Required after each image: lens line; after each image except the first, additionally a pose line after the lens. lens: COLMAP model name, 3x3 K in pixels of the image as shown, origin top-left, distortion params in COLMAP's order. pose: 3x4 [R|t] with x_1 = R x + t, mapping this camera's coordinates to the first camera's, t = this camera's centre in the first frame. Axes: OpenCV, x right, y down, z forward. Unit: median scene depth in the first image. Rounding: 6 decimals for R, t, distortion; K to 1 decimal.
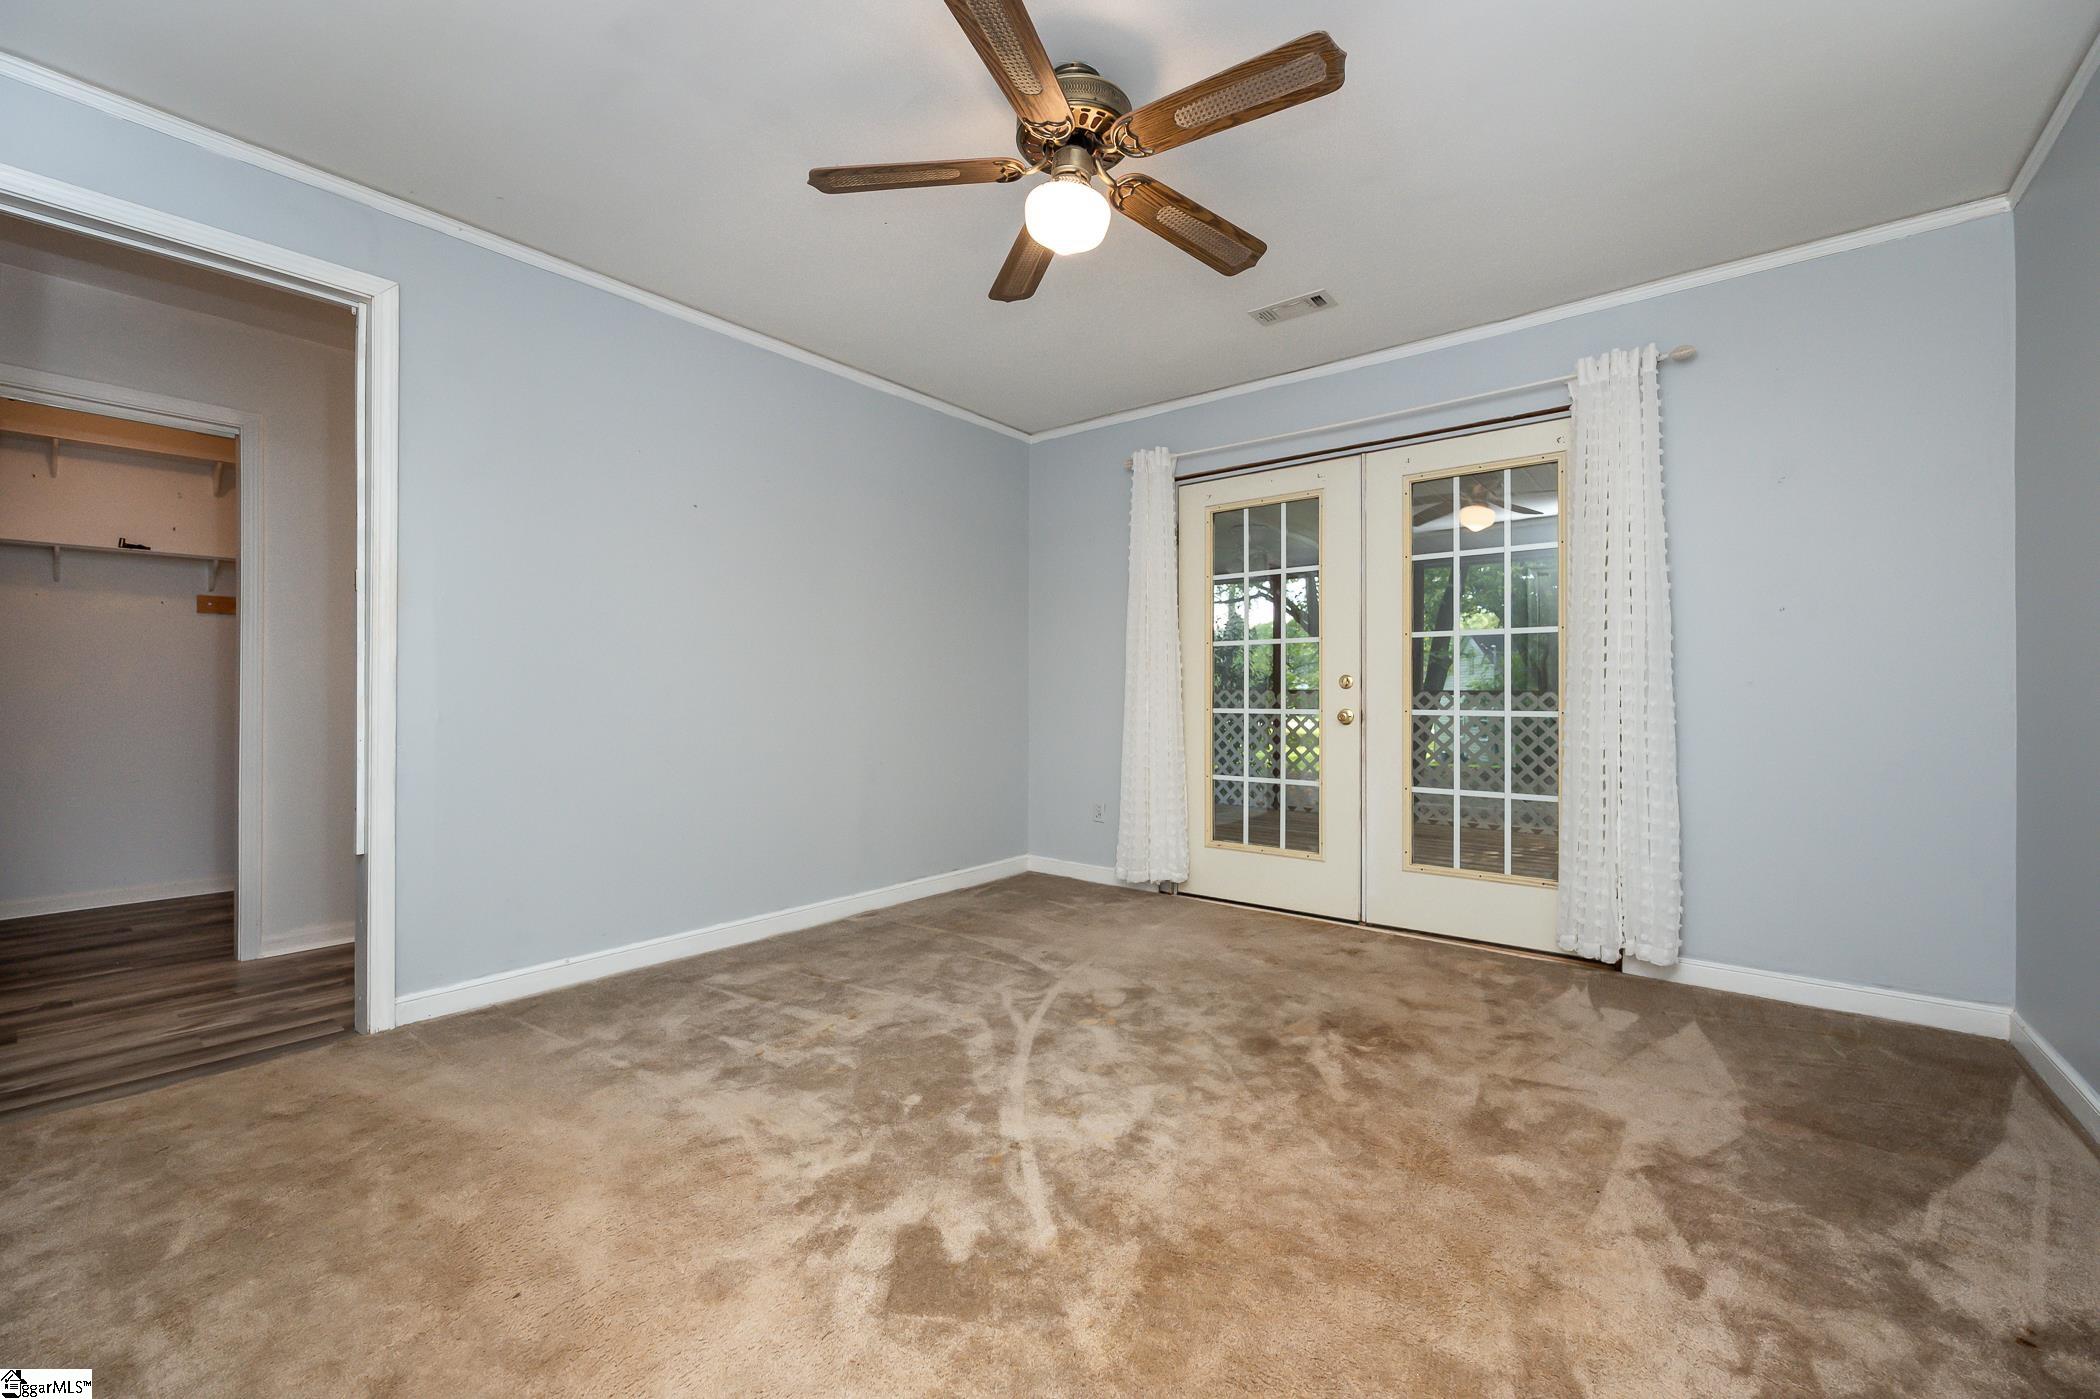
lens RADIAL K [[809.1, 0, 1045.7], [0, 809.1, 692.3], [0, 0, 1]] dist [-0.001005, -0.000269]
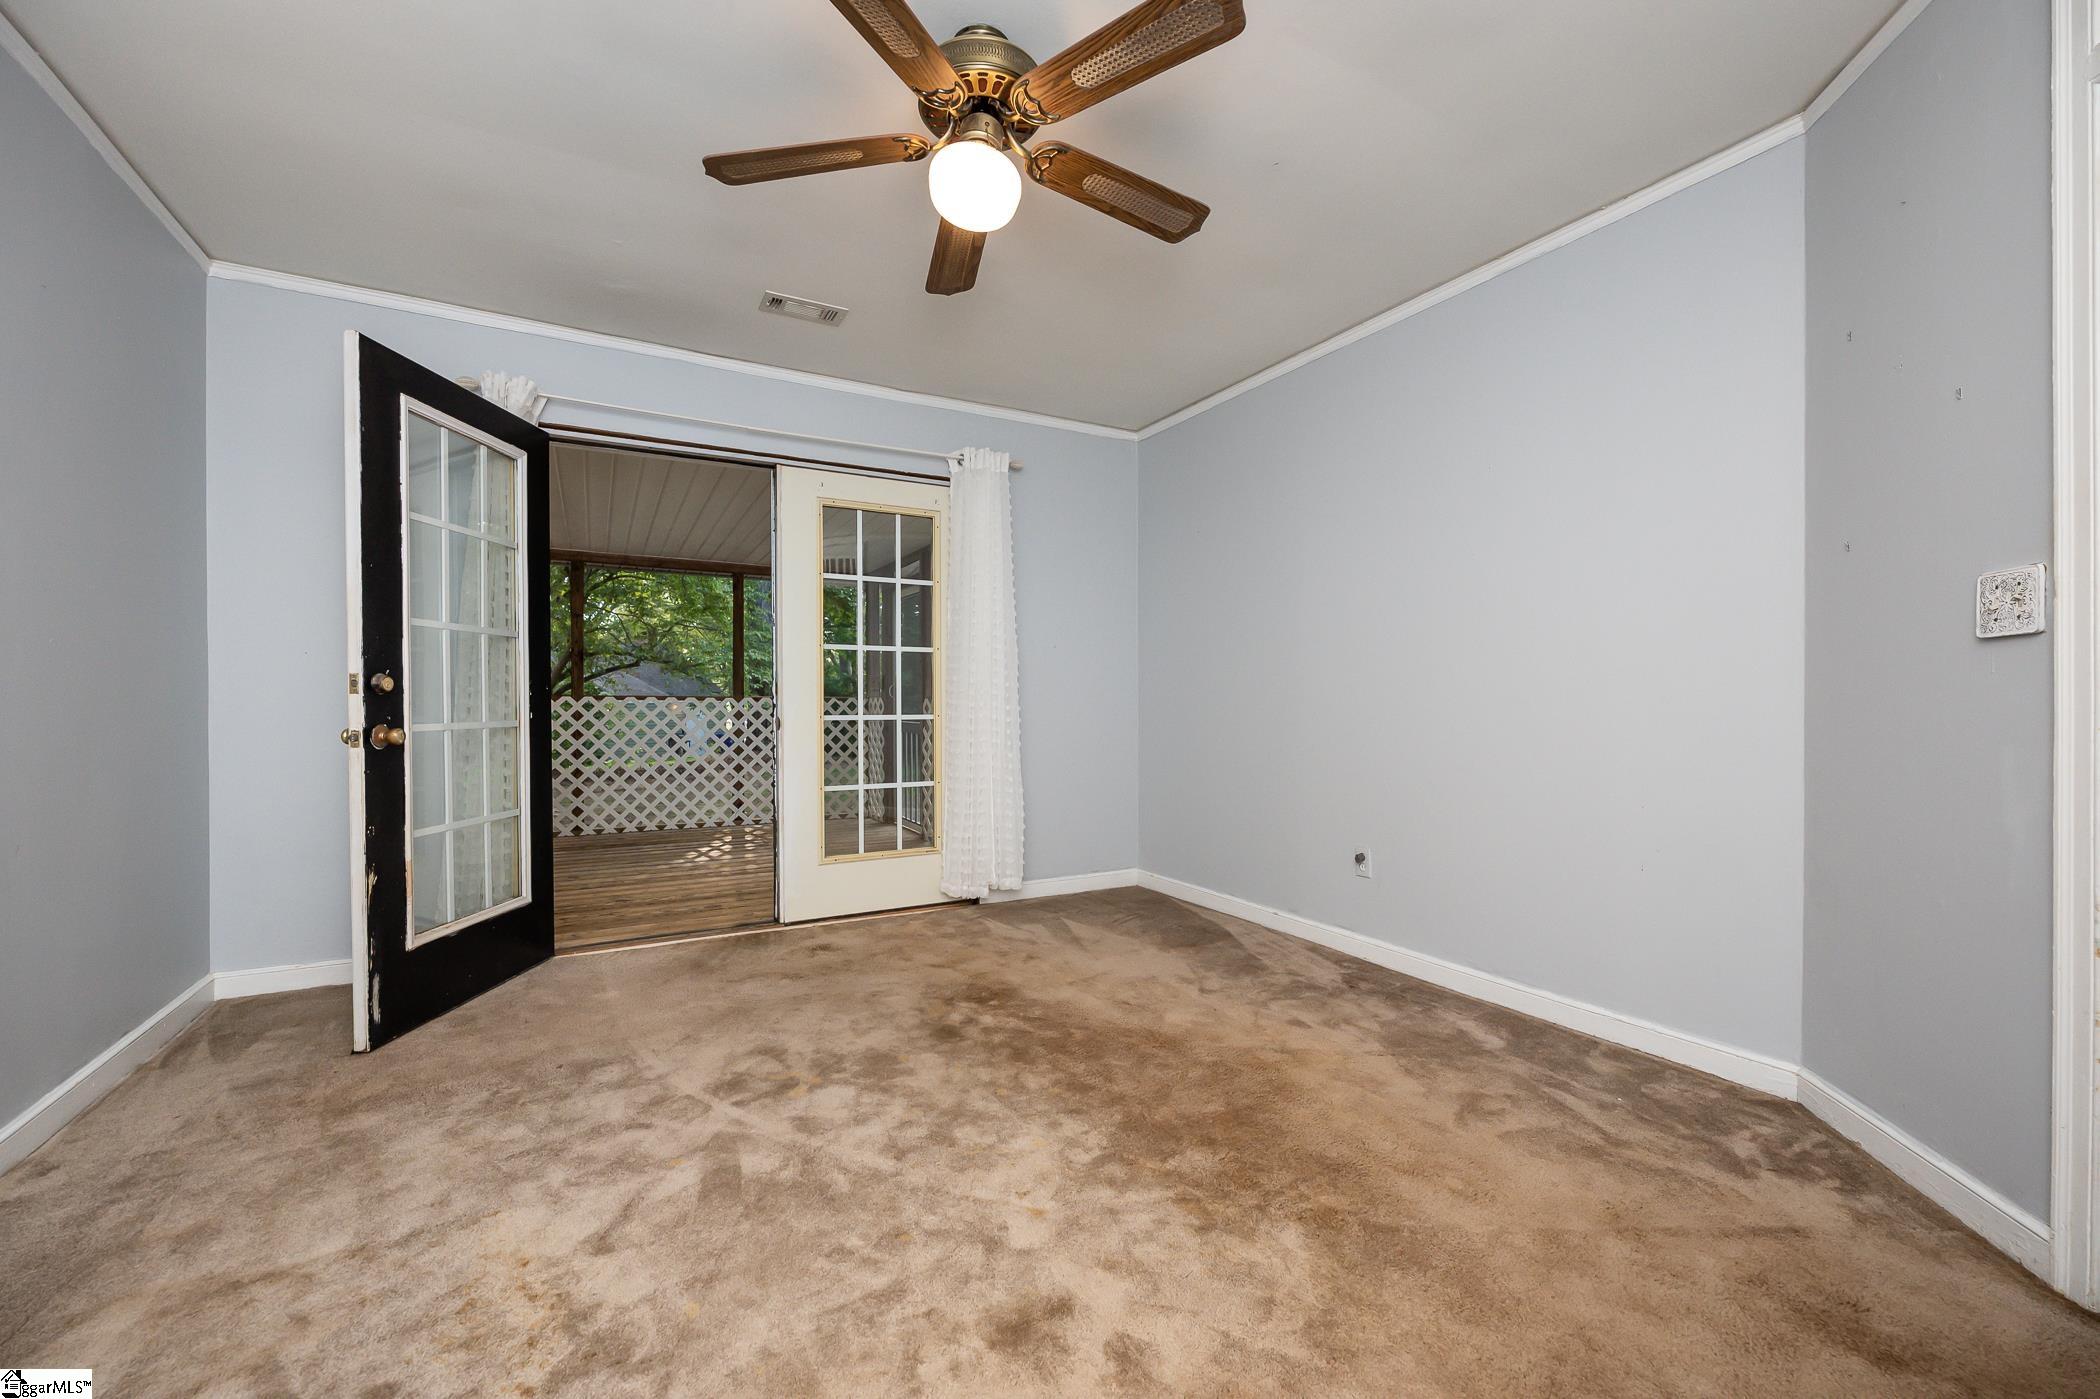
lens RADIAL K [[801.5, 0, 1049.1], [0, 801.5, 707.2], [0, 0, 1]] dist [-0.022266, -0.000040]
pose [[0.414731, -0.011067, 0.909877, -0.533834], [-0.002484, 0.999909, 0.013294, -0.005980], [-0.909941, -0.007774, 0.414665, 0.378994]]
